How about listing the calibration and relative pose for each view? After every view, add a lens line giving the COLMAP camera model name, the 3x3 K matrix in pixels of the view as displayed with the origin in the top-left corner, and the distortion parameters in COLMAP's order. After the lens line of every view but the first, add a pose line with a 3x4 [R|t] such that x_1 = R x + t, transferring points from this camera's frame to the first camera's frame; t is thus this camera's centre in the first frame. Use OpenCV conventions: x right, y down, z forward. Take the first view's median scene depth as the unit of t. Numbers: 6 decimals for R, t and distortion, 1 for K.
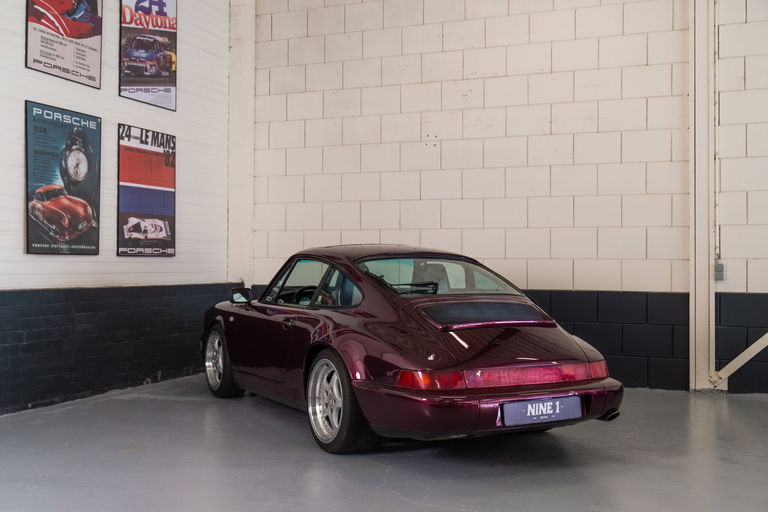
lens RADIAL K [[857.1, 0, 384.0], [0, 857.1, 256.0], [0, 0, 1]] dist [0.010081, -0.001958]
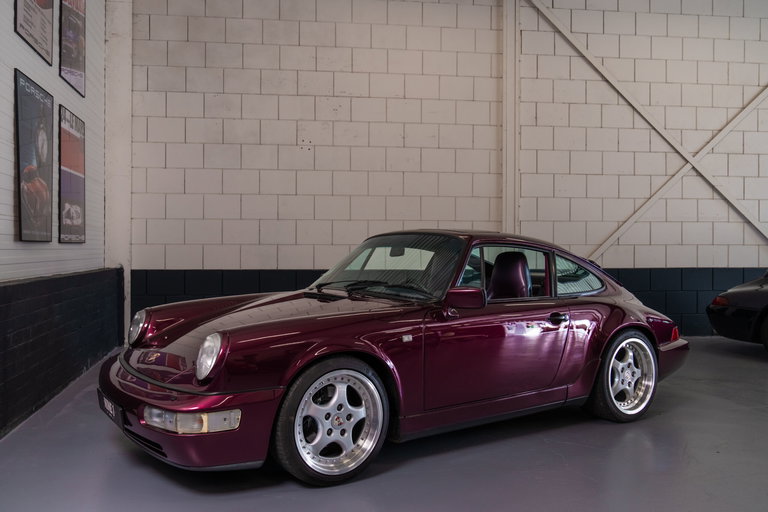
lens RADIAL K [[659.2, 0, 321.3], [0, 659.2, 255.5], [0, 0, 1]] dist [-0.002899, -0.000797]
pose [[0.876107, -0.009297, 0.482028, -0.404232], [-0.000699, 0.999789, 0.020554, -0.001246], [-0.482117, -0.018344, 0.875915, 0.210330]]
